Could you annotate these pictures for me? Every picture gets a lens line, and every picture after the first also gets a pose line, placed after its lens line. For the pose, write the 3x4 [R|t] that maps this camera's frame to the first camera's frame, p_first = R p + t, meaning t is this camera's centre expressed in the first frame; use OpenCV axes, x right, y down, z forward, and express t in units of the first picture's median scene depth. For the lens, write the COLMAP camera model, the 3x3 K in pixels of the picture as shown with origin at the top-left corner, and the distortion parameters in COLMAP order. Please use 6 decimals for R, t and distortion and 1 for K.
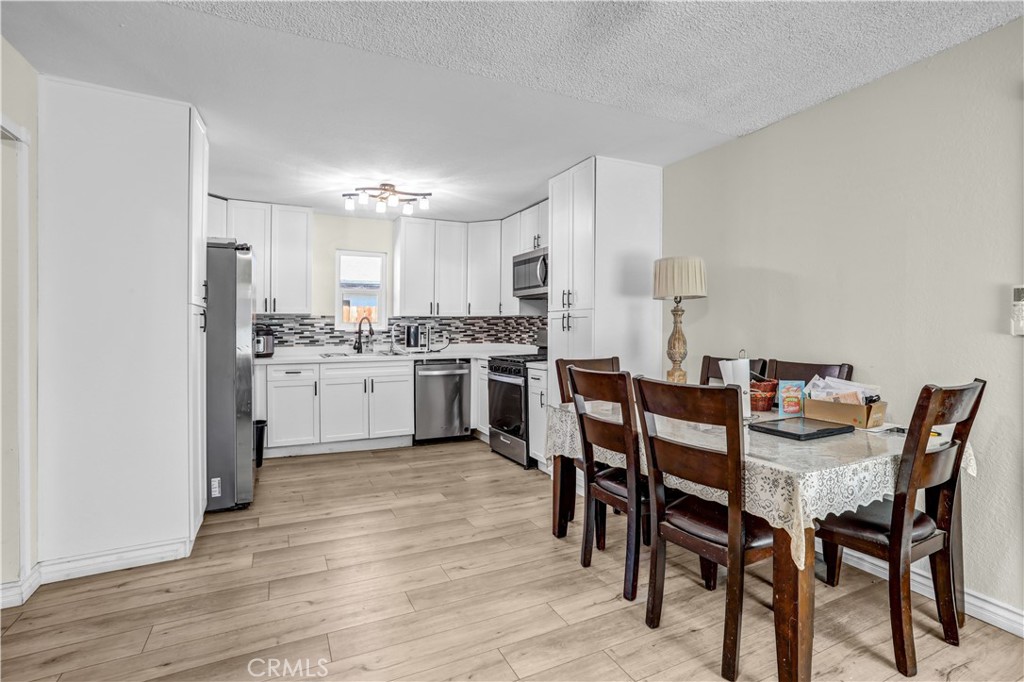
lens RADIAL K [[481.7, 0, 490.6], [0, 481.7, 325.9], [0, 0, 1]] dist [-0.000329, 0.000042]
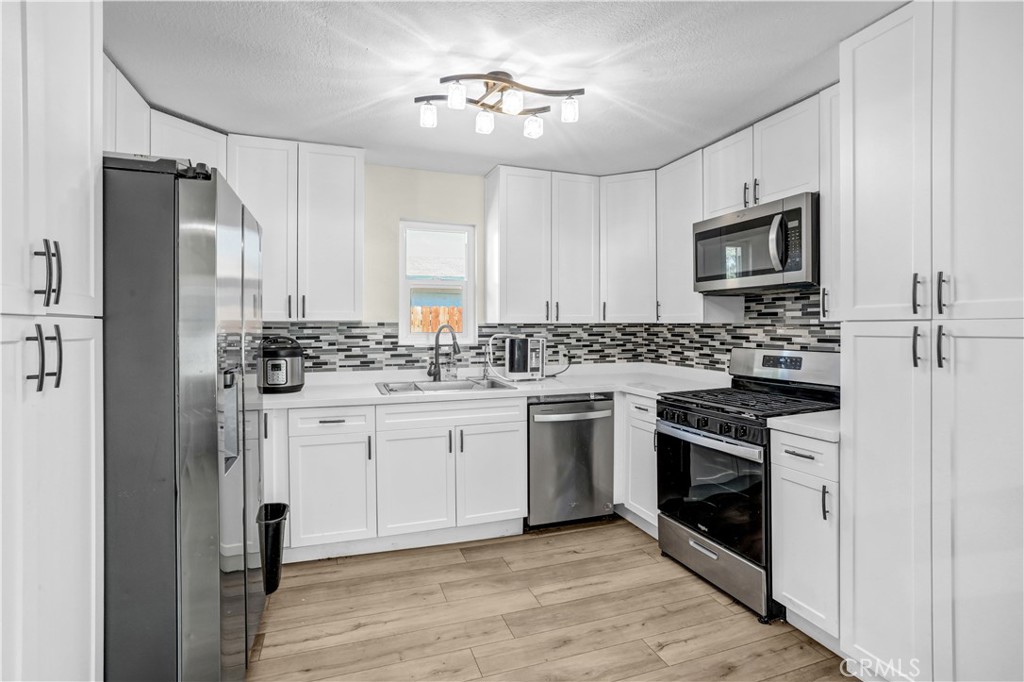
lens RADIAL K [[500.3, 0, 512.0], [0, 500.3, 341.0], [0, 0, 1]] dist [-0.000487, 0.000120]
pose [[0.996863, 0.003972, -0.079051, -0.122350], [-0.001559, 0.999531, 0.030570, -0.017606], [0.079135, -0.030351, 0.996402, 0.353101]]
